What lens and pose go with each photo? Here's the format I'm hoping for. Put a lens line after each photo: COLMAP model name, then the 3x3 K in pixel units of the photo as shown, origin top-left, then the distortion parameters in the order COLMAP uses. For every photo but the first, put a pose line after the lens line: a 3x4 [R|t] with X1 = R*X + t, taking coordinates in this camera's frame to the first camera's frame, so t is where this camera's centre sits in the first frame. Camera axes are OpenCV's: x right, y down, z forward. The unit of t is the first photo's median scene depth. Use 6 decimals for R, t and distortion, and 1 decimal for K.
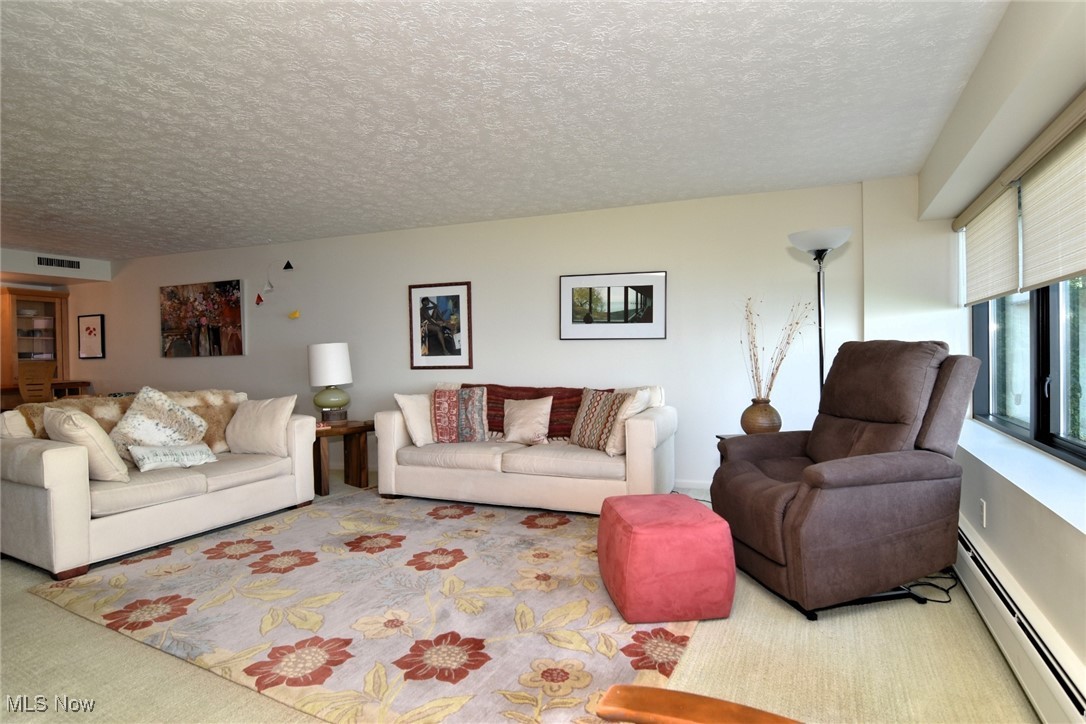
lens RADIAL K [[549.3, 0, 544.1], [0, 549.3, 359.5], [0, 0, 1]] dist [0.000995, 0.000077]
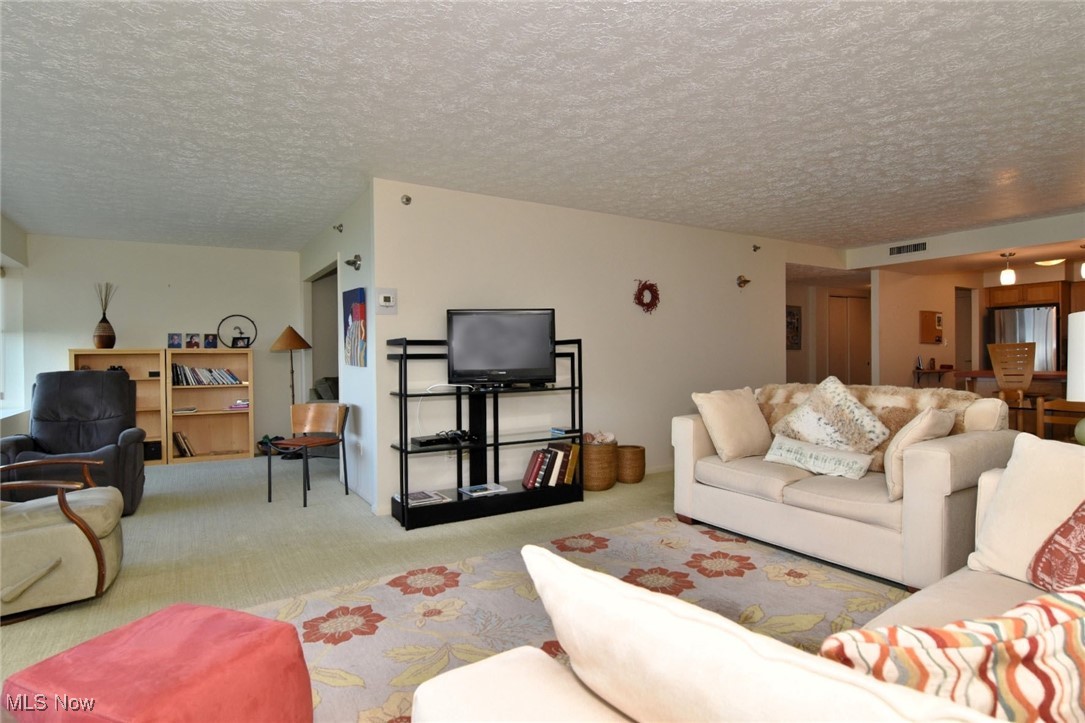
lens RADIAL K [[586.5, 0, 542.8], [0, 586.5, 358.4], [0, 0, 1]] dist [-0.006200, -0.000679]
pose [[-0.514165, 0.024633, -0.857337, 0.373033], [0.010277, 0.999693, 0.022560, -0.007249], [0.857630, 0.002789, -0.514260, 1.202934]]
